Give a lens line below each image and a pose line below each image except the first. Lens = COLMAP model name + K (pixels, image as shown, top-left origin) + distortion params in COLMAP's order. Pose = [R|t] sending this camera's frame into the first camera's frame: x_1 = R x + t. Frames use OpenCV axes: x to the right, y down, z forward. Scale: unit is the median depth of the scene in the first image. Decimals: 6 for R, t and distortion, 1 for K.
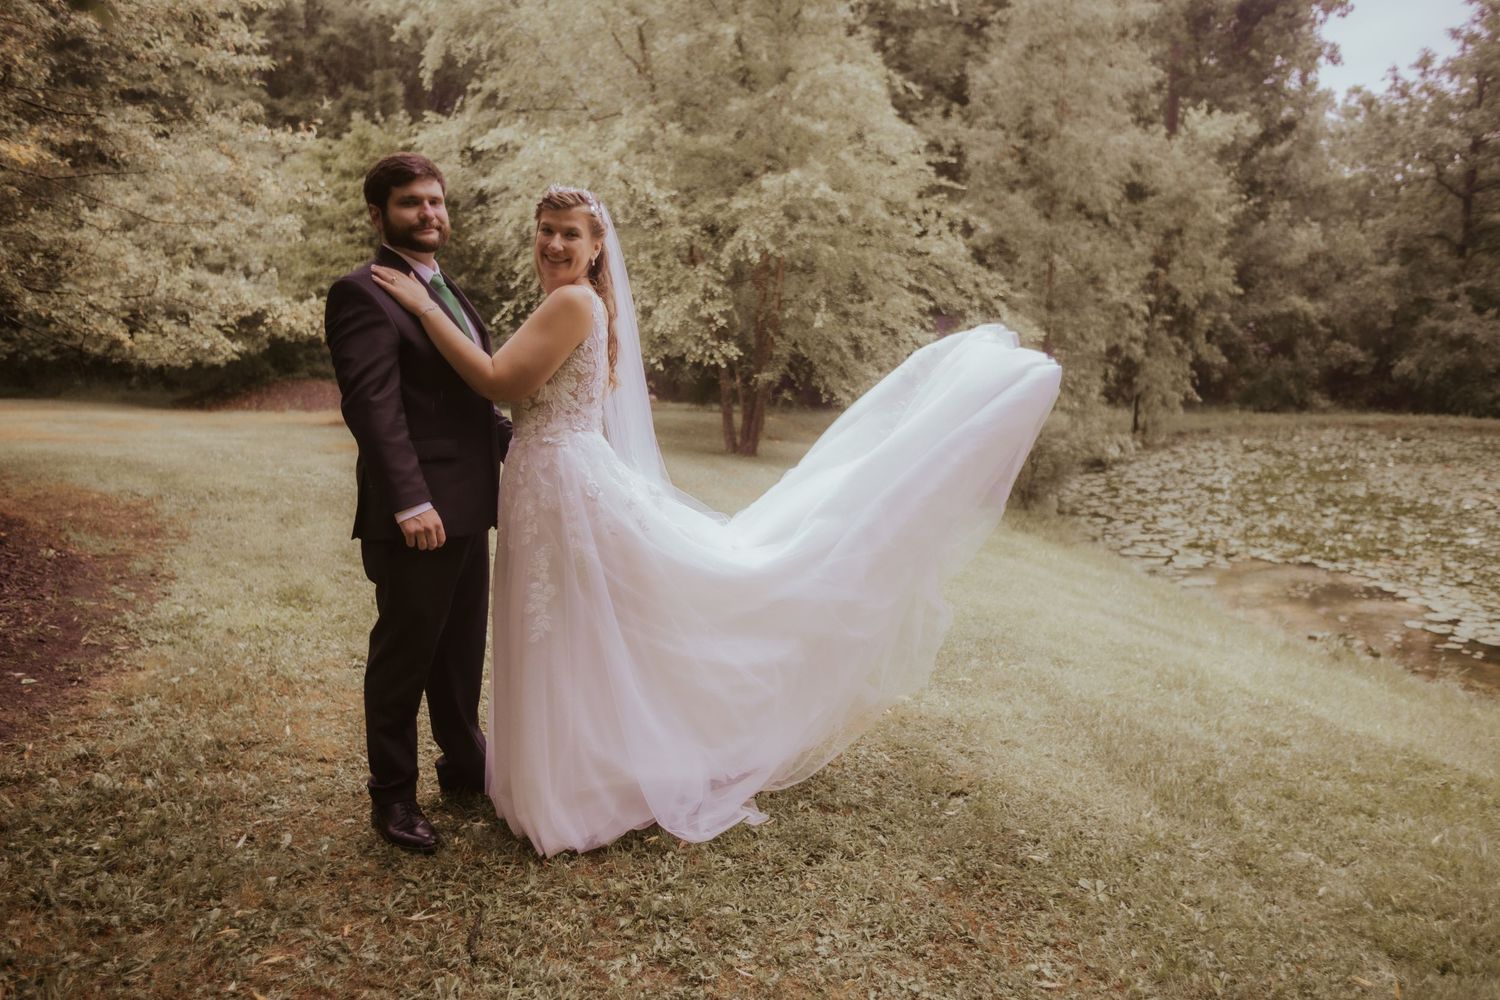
lens RADIAL K [[1083.3, 0, 747.1], [0, 1083.3, 492.5], [0, 0, 1]] dist [-0.037070, 0.038893]
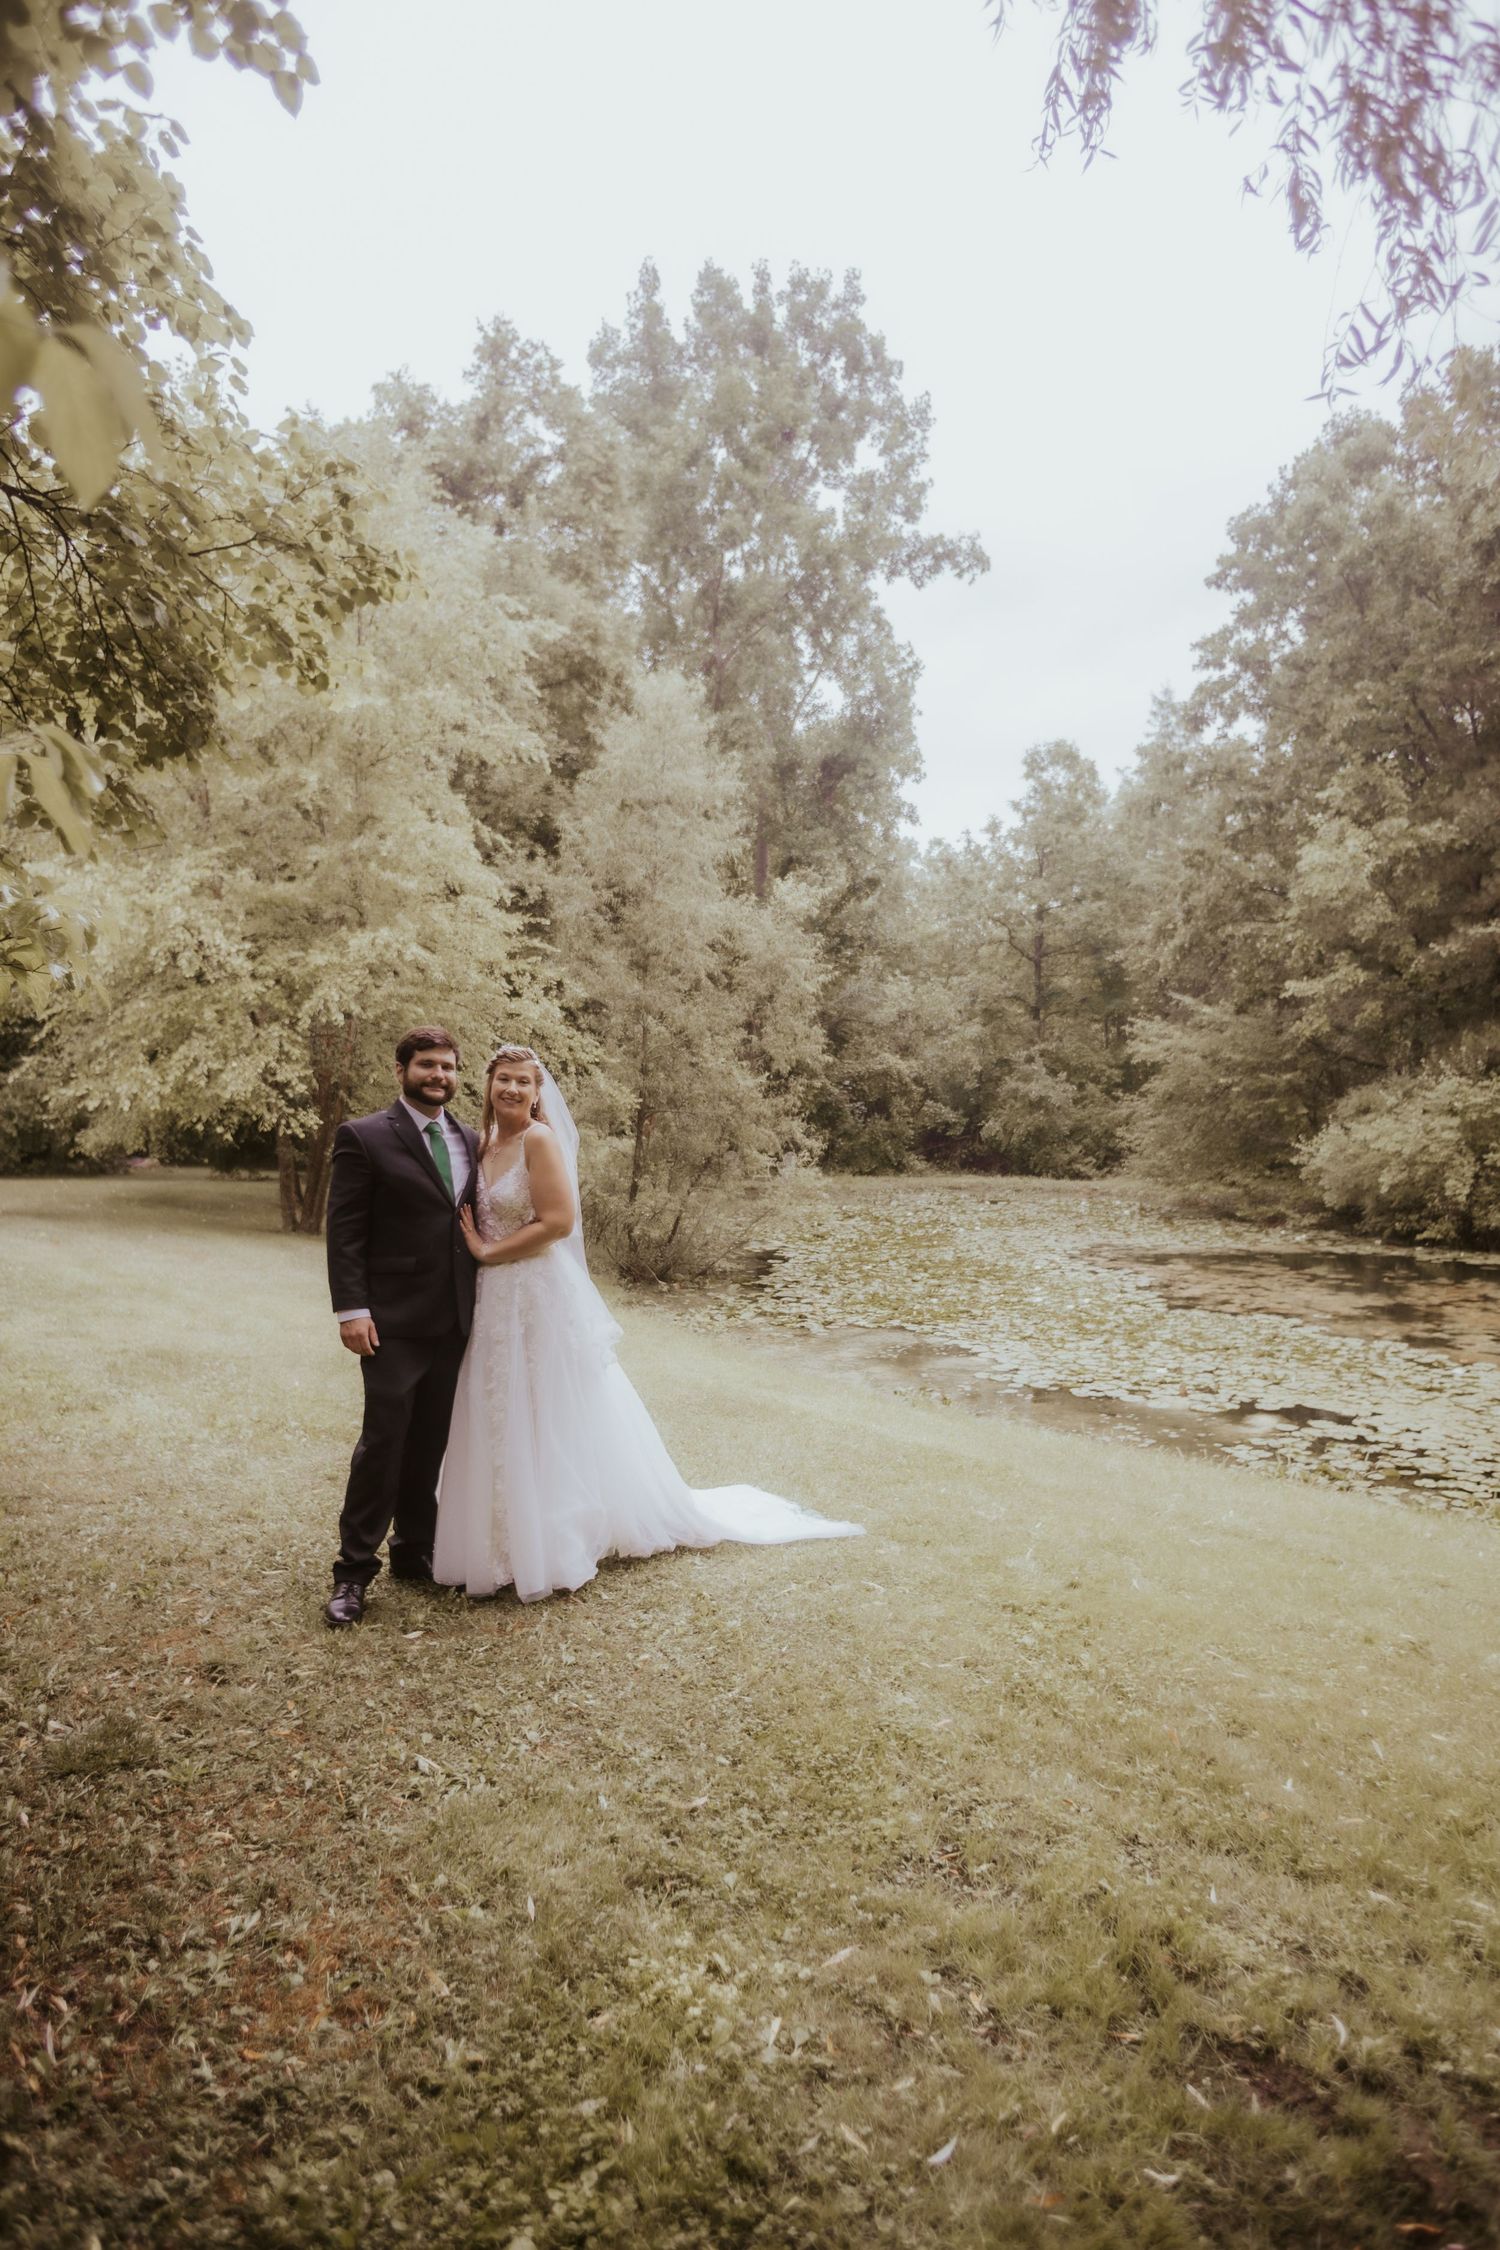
lens RADIAL K [[2224.3, 0, 749.5], [0, 2224.3, 1119.5], [0, 0, 1]] dist [-0.182717, 0.000000]
pose [[0.936814, -0.006176, 0.349775, -0.315002], [0.033167, 0.996908, -0.071230, 0.012829], [-0.348253, 0.078330, 0.934122, -0.847379]]
